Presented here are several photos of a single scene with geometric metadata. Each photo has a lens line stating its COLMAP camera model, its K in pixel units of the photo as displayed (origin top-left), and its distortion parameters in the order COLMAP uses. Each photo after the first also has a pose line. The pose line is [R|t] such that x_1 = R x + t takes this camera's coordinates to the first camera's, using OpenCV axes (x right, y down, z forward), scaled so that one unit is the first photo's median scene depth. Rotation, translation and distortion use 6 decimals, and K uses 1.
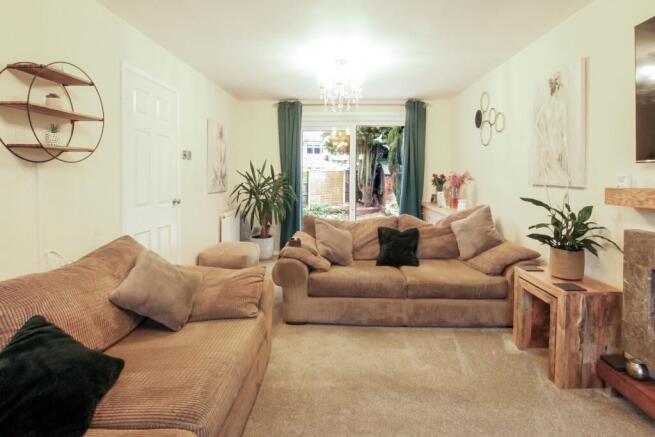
lens RADIAL K [[350.2, 0, 327.5], [0, 350.2, 218.5], [0, 0, 1]] dist [-0.005371, -0.003034]
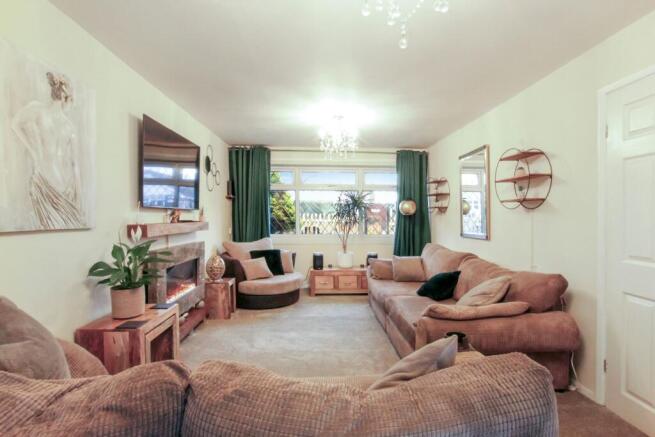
lens RADIAL K [[315.9, 0, 327.5], [0, 315.9, 218.5], [0, 0, 1]] dist [0.000586, -0.000233]
pose [[-0.996060, -0.006224, -0.088462, 0.193080], [-0.016661, 0.992905, 0.117740, -0.249096], [0.087101, 0.118750, -0.989096, 2.096202]]
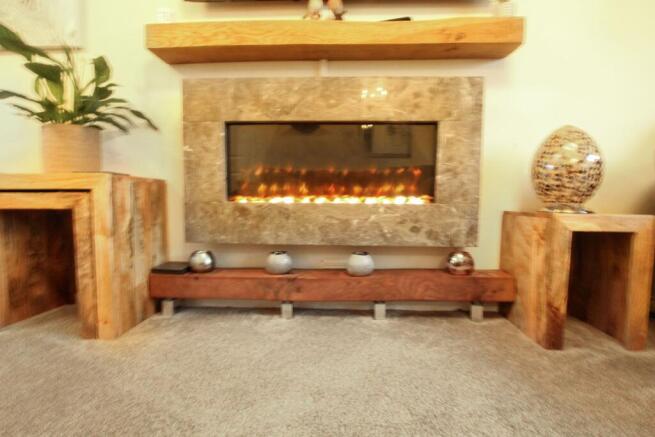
lens RADIAL K [[315.9, 0, 327.5], [0, 315.9, 218.5], [0, 0, 1]] dist [0.000586, -0.000233]
pose [[0.006124, -0.027547, 0.999602, 0.129590], [0.098701, 0.994756, 0.026809, 0.307200], [-0.995098, 0.098498, 0.008811, 0.616079]]
